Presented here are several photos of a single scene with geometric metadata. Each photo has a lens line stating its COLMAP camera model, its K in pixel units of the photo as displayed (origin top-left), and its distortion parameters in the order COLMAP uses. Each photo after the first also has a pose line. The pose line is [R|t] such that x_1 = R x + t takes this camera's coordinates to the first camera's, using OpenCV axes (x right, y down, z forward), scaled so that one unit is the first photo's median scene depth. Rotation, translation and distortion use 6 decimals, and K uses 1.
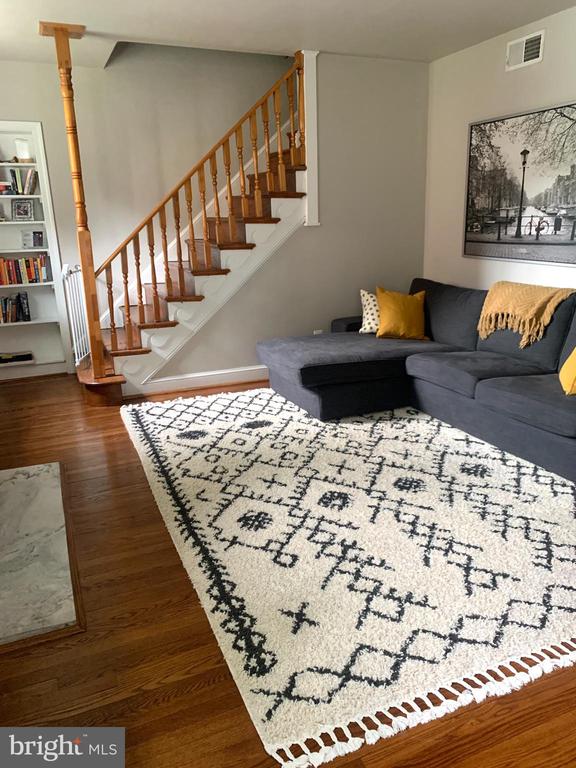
lens RADIAL K [[590.6, 0, 288.0], [0, 590.6, 384.0], [0, 0, 1]] dist [0.085952, -0.160026]
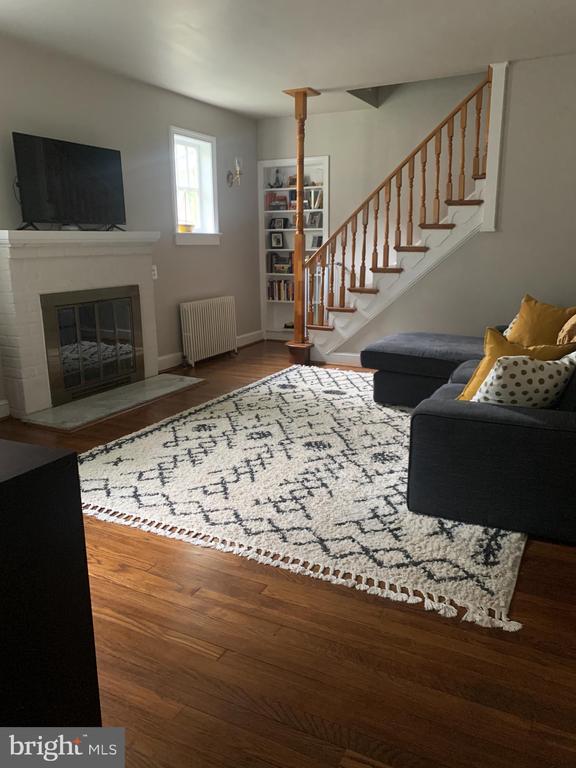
lens RADIAL K [[566.1, 0, 282.4], [0, 566.1, 383.9], [0, 0, 1]] dist [0.091116, -0.142748]
pose [[0.639069, 0.207279, -0.740693, 1.031538], [-0.221231, 0.971845, 0.081088, -0.026832], [0.736646, 0.112043, 0.666932, 0.199846]]
